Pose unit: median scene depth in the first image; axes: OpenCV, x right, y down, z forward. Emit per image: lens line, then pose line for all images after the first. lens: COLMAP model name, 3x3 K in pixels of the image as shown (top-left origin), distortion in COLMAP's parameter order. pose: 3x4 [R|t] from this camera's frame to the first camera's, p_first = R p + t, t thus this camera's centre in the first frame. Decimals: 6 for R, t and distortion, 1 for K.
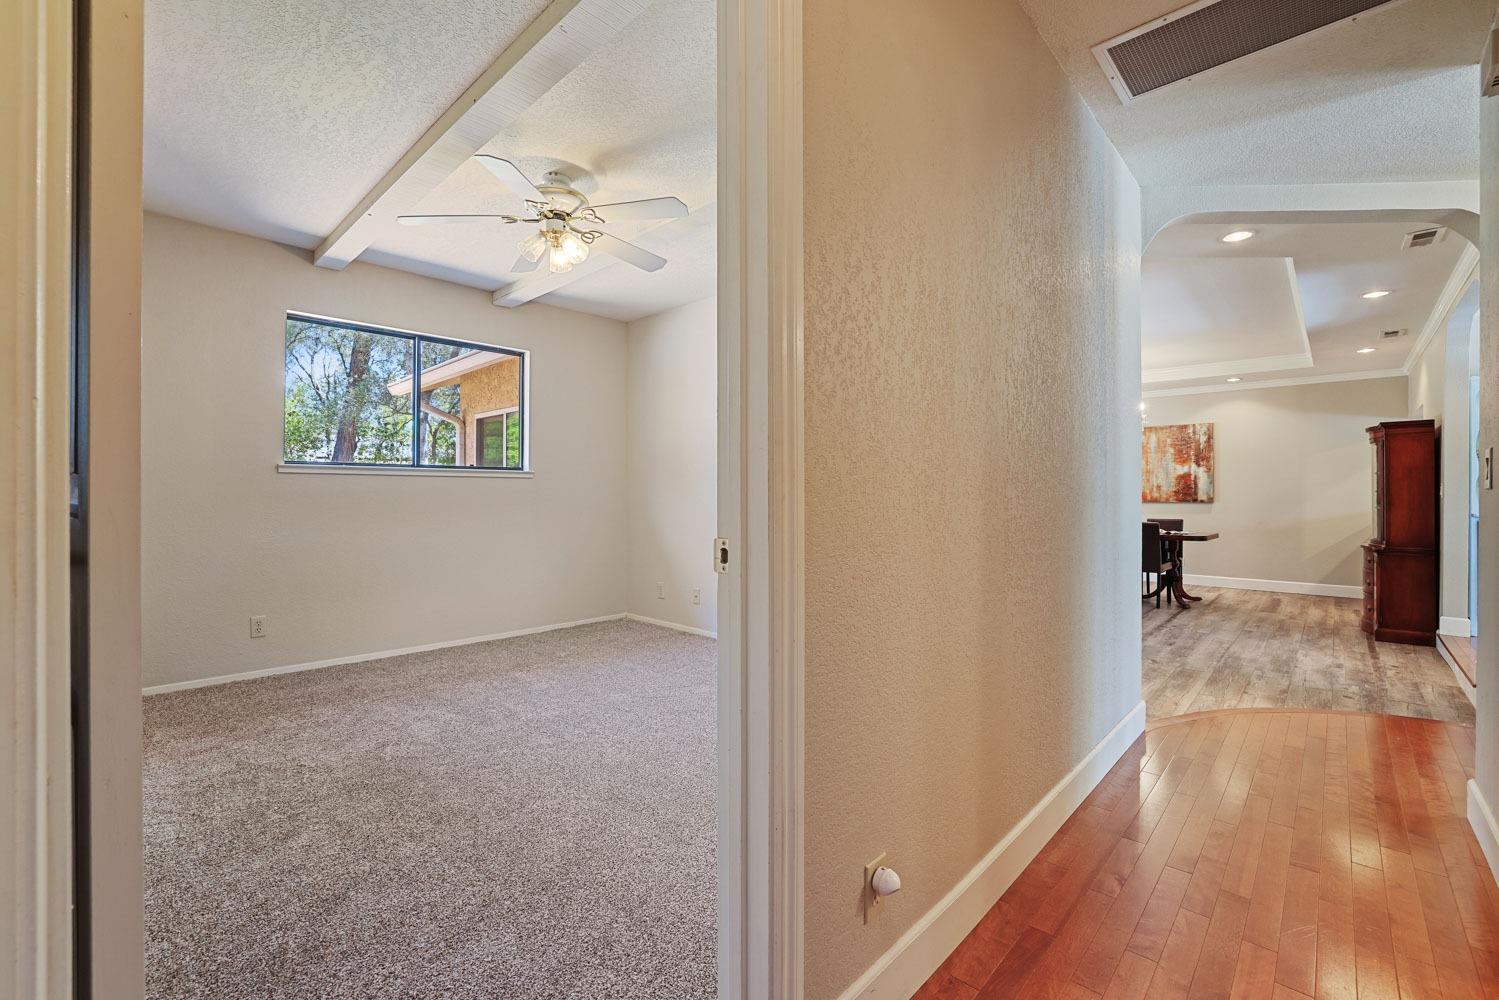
lens RADIAL K [[637.8, 0, 744.3], [0, 637.8, 493.4], [0, 0, 1]] dist [-0.031107, 0.009574]
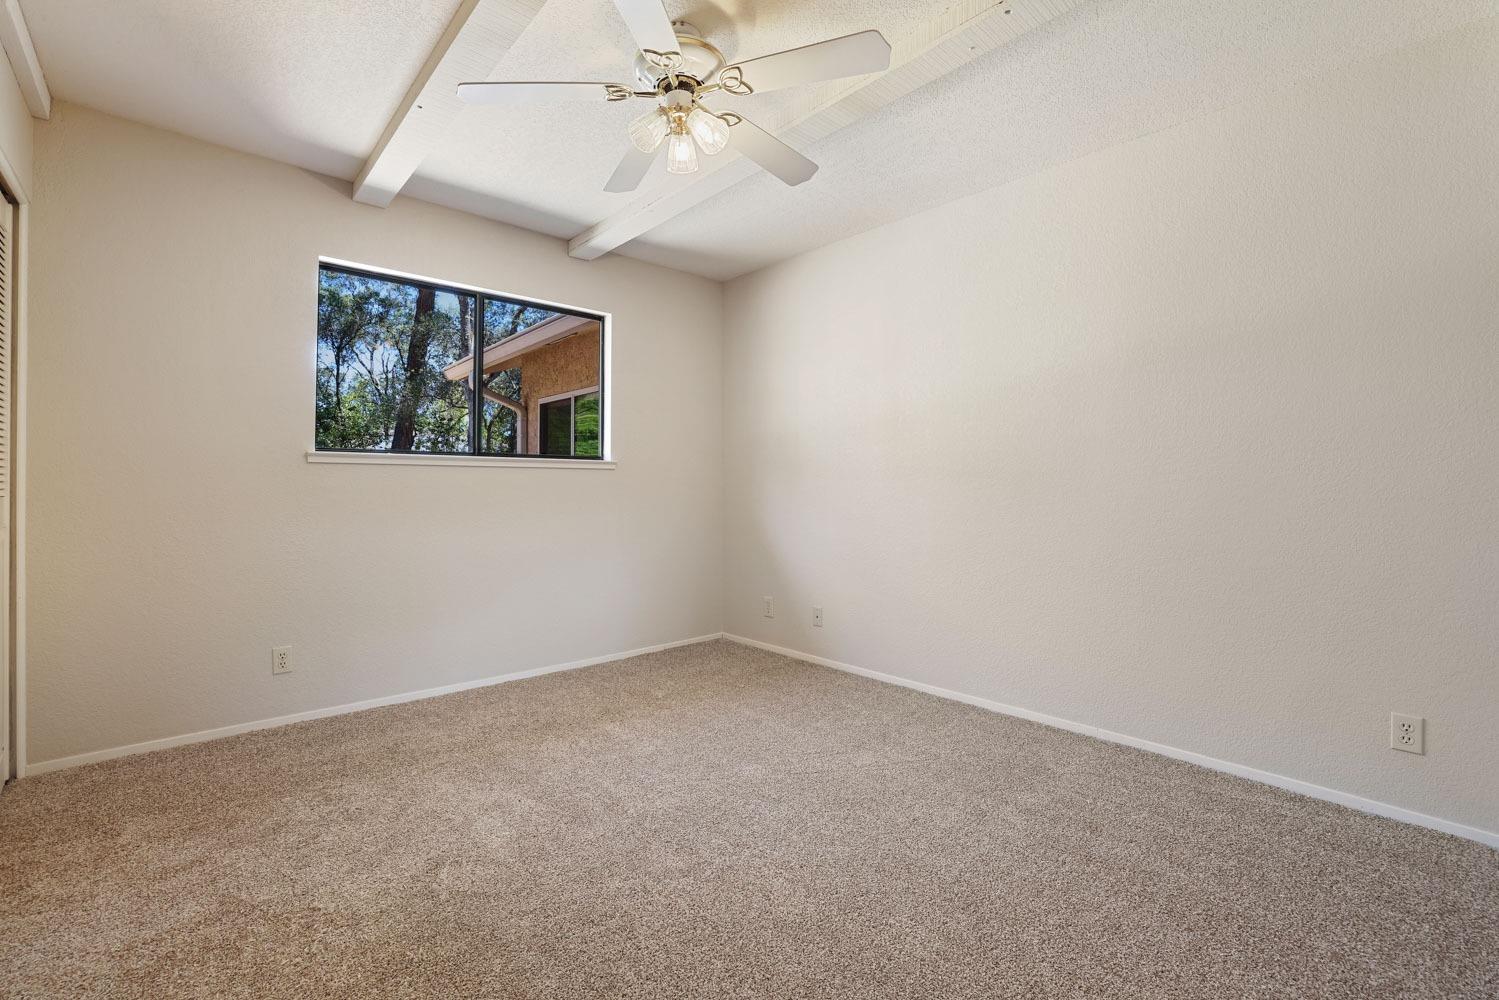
lens RADIAL K [[634.1, 0, 748.0], [0, 634.1, 483.9], [0, 0, 1]] dist [-0.037285, 0.009827]
pose [[0.998016, -0.001970, -0.062924, -0.157780], [0.001635, 0.999984, -0.005364, -0.001569], [0.062934, 0.005250, 0.998004, 0.282455]]
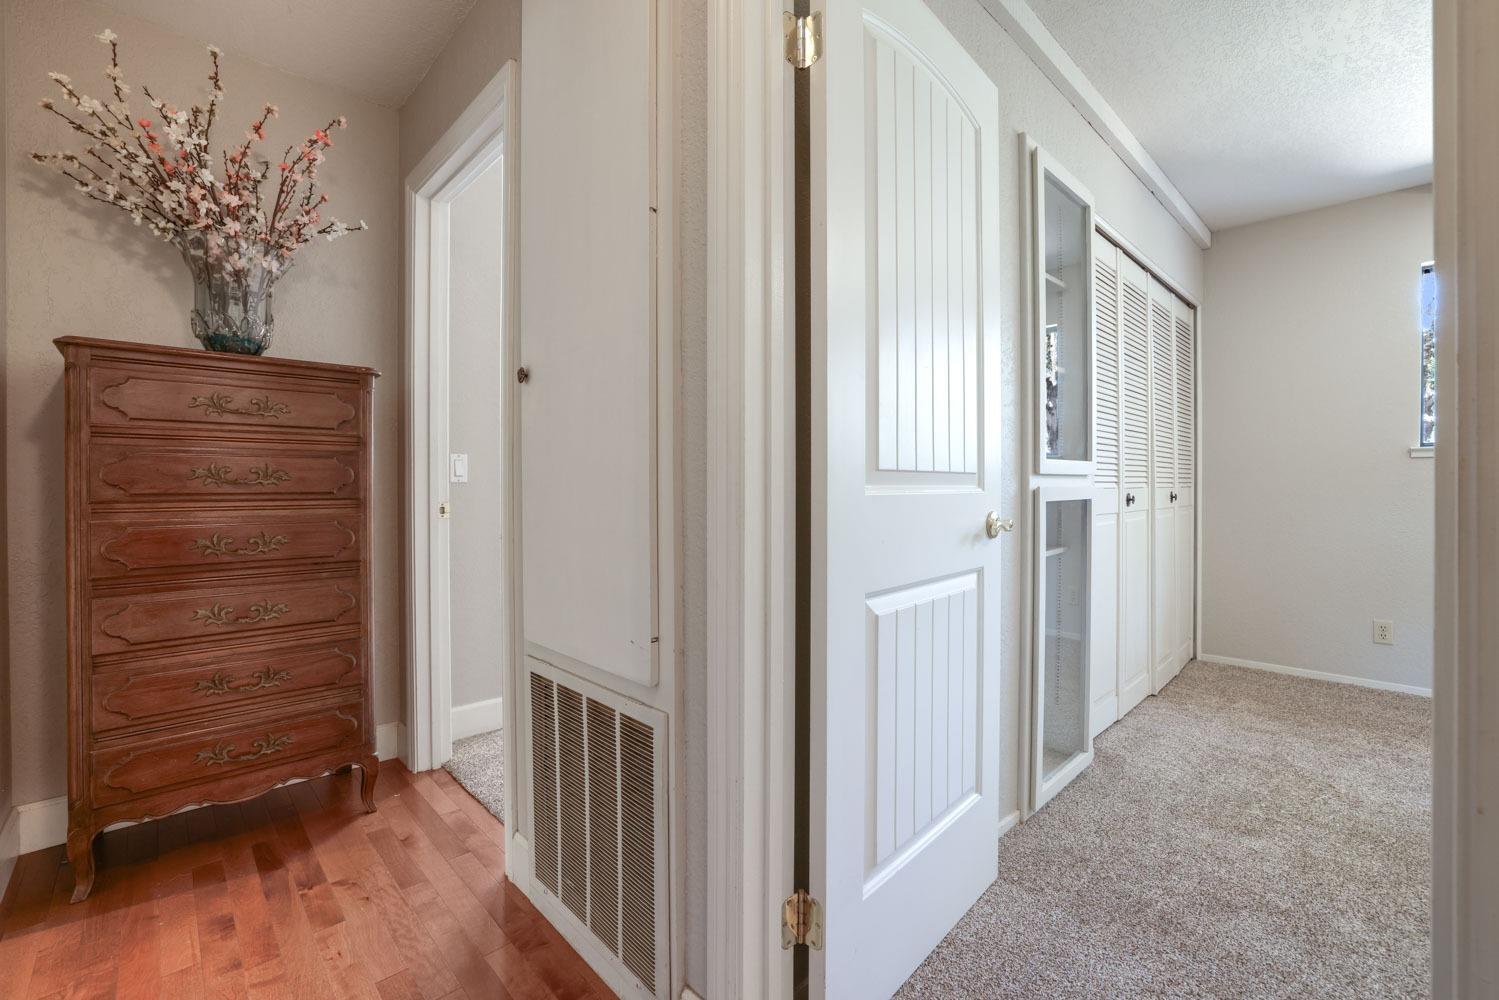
lens RADIAL K [[637.8, 0, 744.3], [0, 637.8, 493.4], [0, 0, 1]] dist [-0.031107, 0.009574]
pose [[-0.054047, 0.010180, -0.998487, 0.162785], [0.005428, 0.999936, 0.009901, 0.002487], [0.998524, -0.004884, -0.054098, 0.156100]]
